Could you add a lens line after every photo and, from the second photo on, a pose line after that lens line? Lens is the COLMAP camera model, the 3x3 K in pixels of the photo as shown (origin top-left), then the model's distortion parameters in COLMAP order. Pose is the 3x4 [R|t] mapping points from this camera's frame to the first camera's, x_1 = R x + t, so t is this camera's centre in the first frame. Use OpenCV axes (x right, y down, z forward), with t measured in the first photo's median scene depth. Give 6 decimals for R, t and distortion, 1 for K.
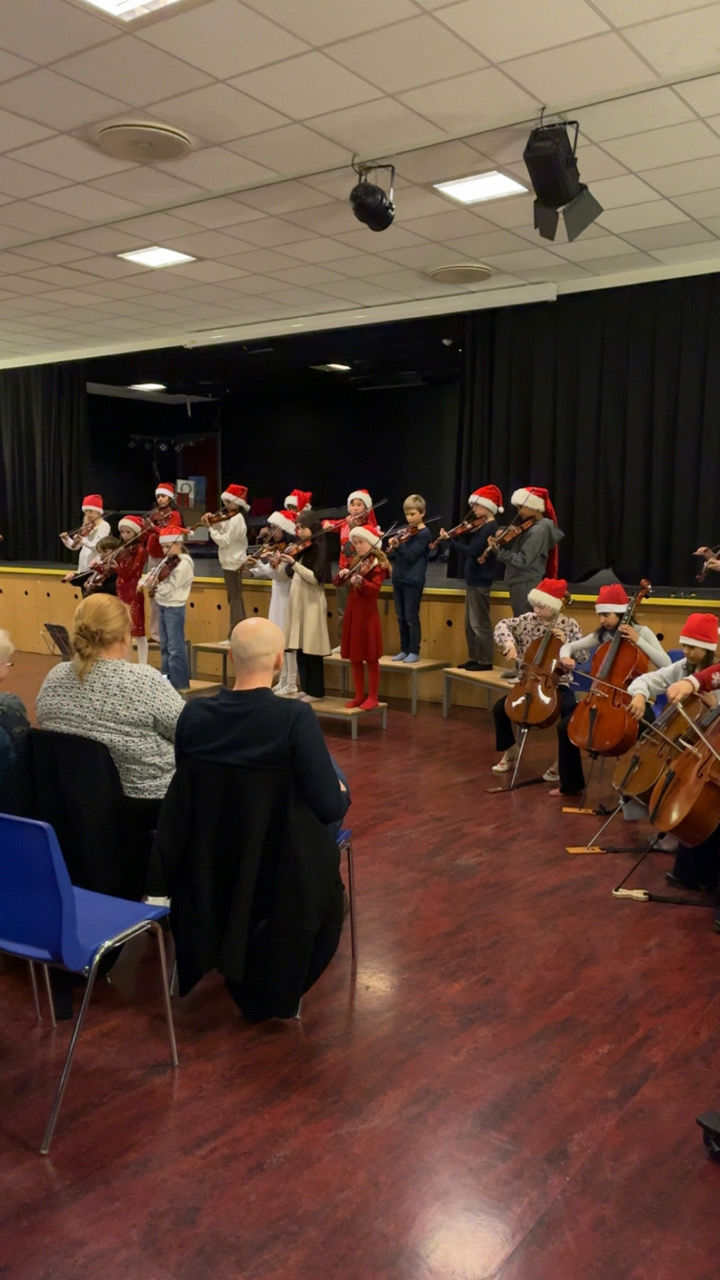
lens RADIAL K [[1025.4, 0, 360.0], [0, 1025.4, 640.0], [0, 0, 1]] dist [0.028544, -0.006855]
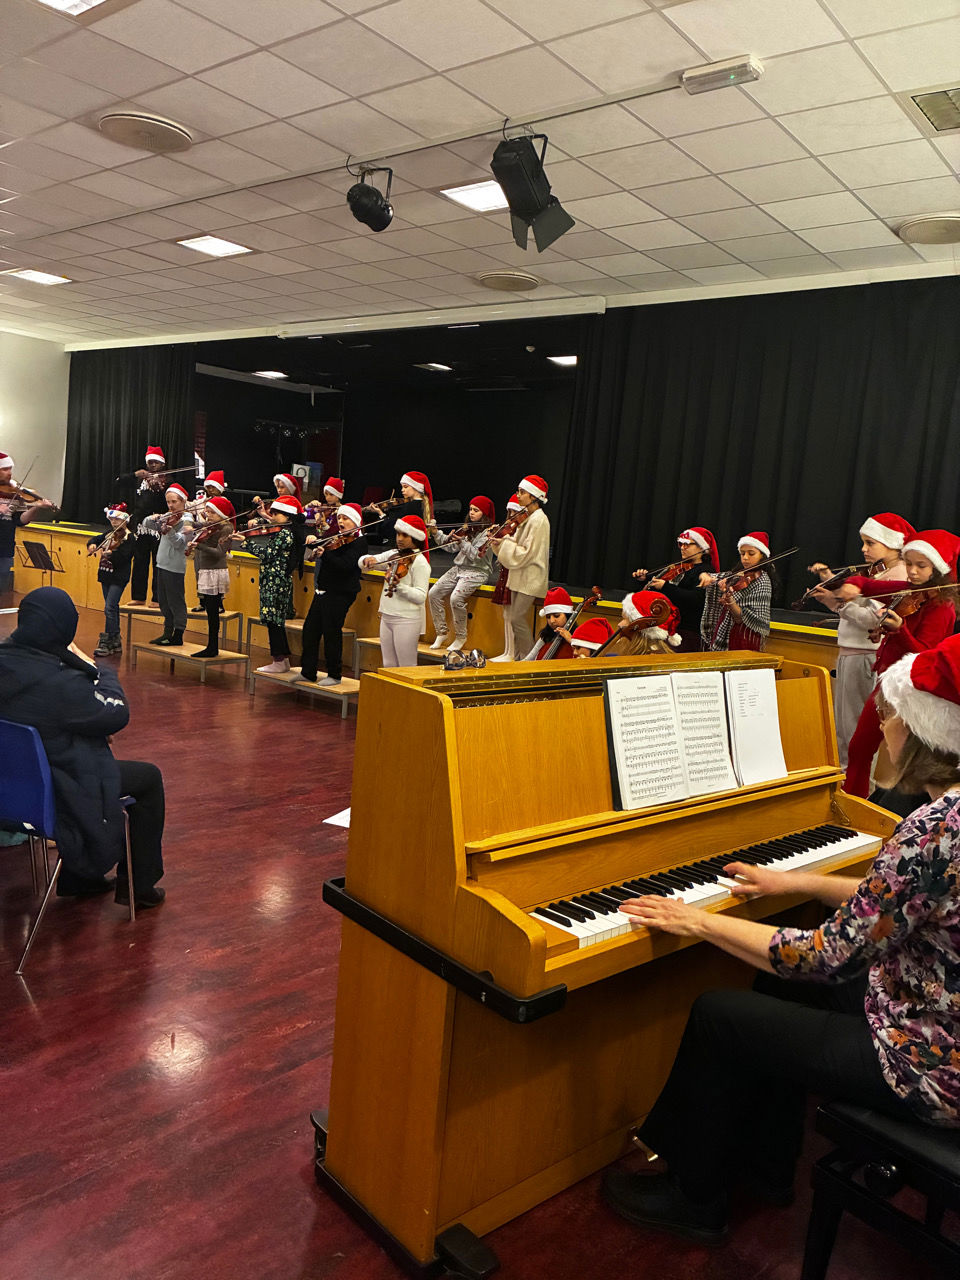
lens RADIAL K [[962.9, 0, 477.2], [0, 962.9, 648.9], [0, 0, 1]] dist [0.065556, -0.088048]
pose [[0.995493, 0.081262, -0.048895, 0.205569], [-0.080282, 0.996537, 0.021674, -0.007225], [0.050487, -0.017651, 0.998569, 0.018584]]
